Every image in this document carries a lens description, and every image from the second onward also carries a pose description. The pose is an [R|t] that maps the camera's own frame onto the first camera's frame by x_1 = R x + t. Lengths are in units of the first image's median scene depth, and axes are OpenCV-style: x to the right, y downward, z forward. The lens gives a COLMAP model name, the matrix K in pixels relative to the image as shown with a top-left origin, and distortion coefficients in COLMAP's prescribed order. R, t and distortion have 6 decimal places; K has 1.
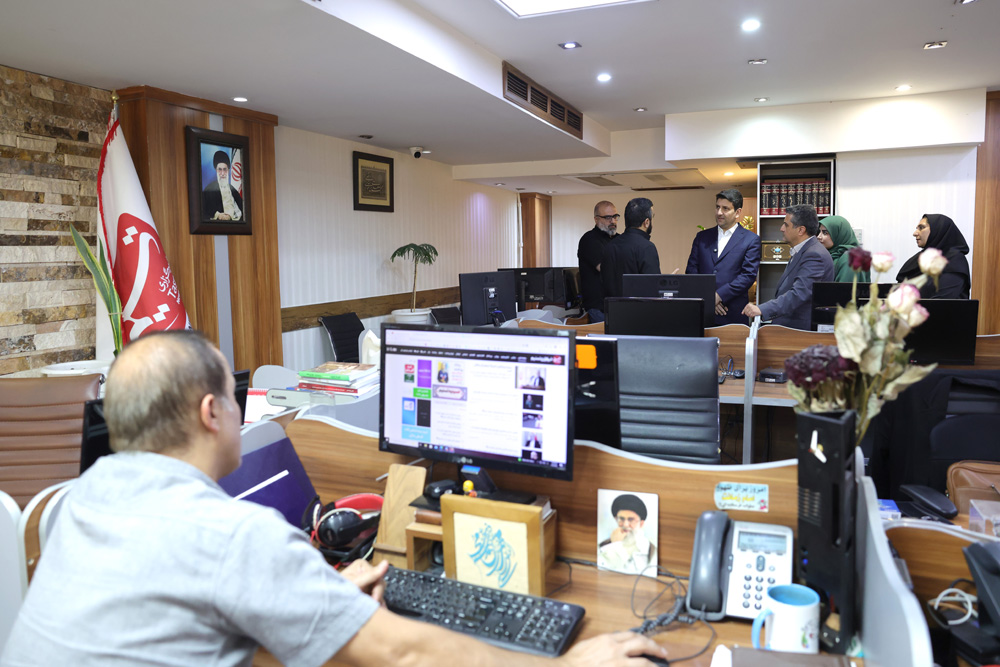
lens RADIAL K [[693.3, 0, 500.0], [0, 693.3, 333.5], [0, 0, 1]] dist [-0.116686, 0.098157]
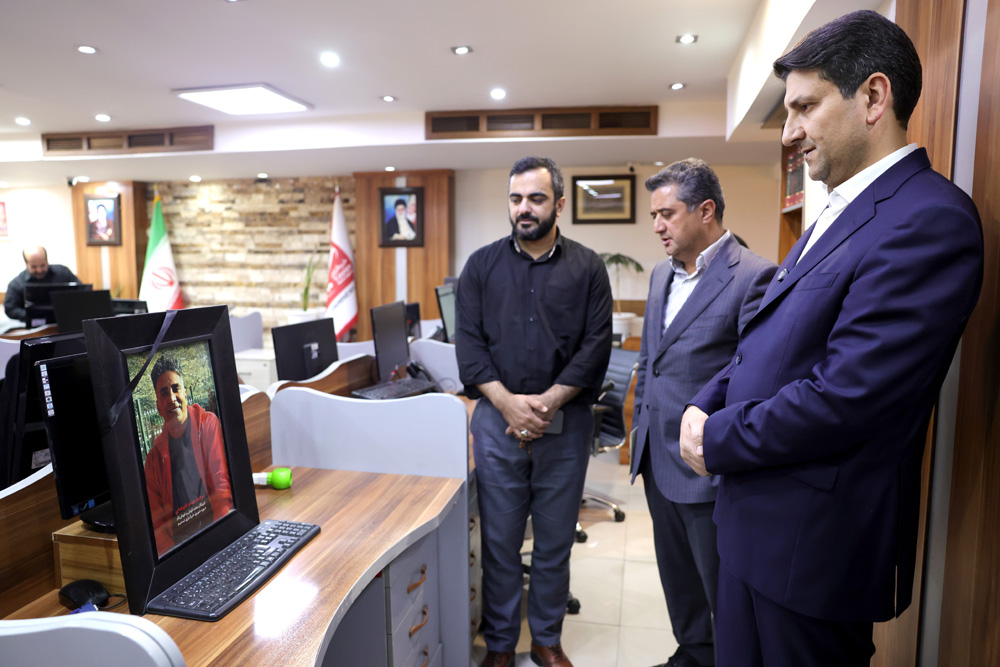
lens RADIAL K [[693.3, 0, 500.0], [0, 693.3, 333.5], [0, 0, 1]] dist [-0.116686, 0.098157]
pose [[0.196843, 0.123534, -0.972621, 1.339425], [-0.119803, 0.987627, 0.101193, -0.137937], [0.973088, 0.096604, 0.209207, 0.901826]]
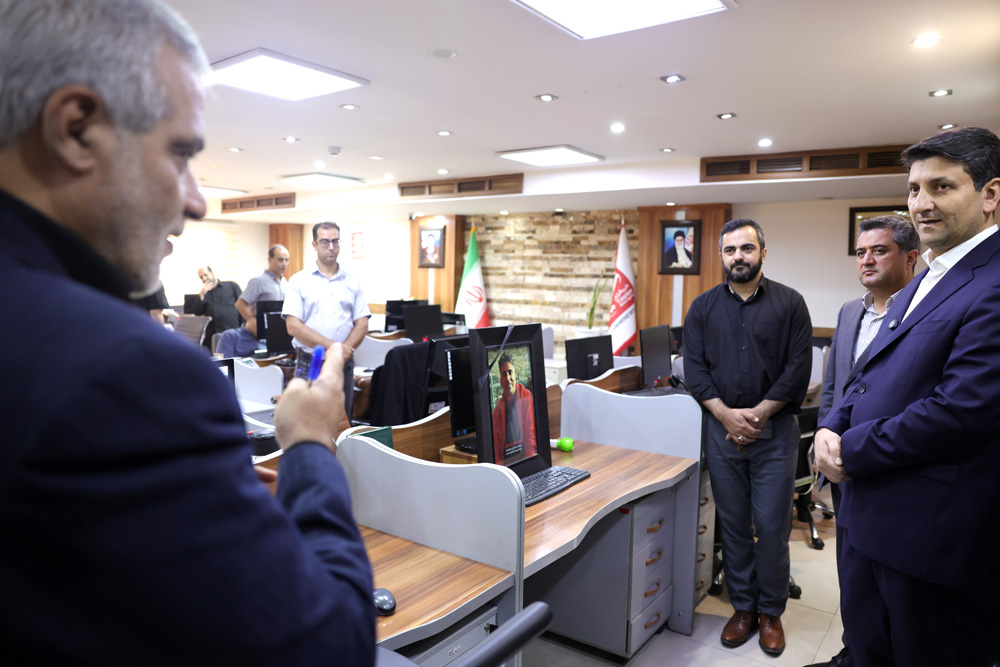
lens RADIAL K [[693.3, 0, 500.0], [0, 693.3, 333.5], [0, 0, 1]] dist [-0.116686, 0.098157]
pose [[-0.208456, 0.095577, -0.973350, 1.537273], [-0.127769, 0.984023, 0.123989, -0.158679], [0.969650, 0.150211, -0.192914, 0.915058]]
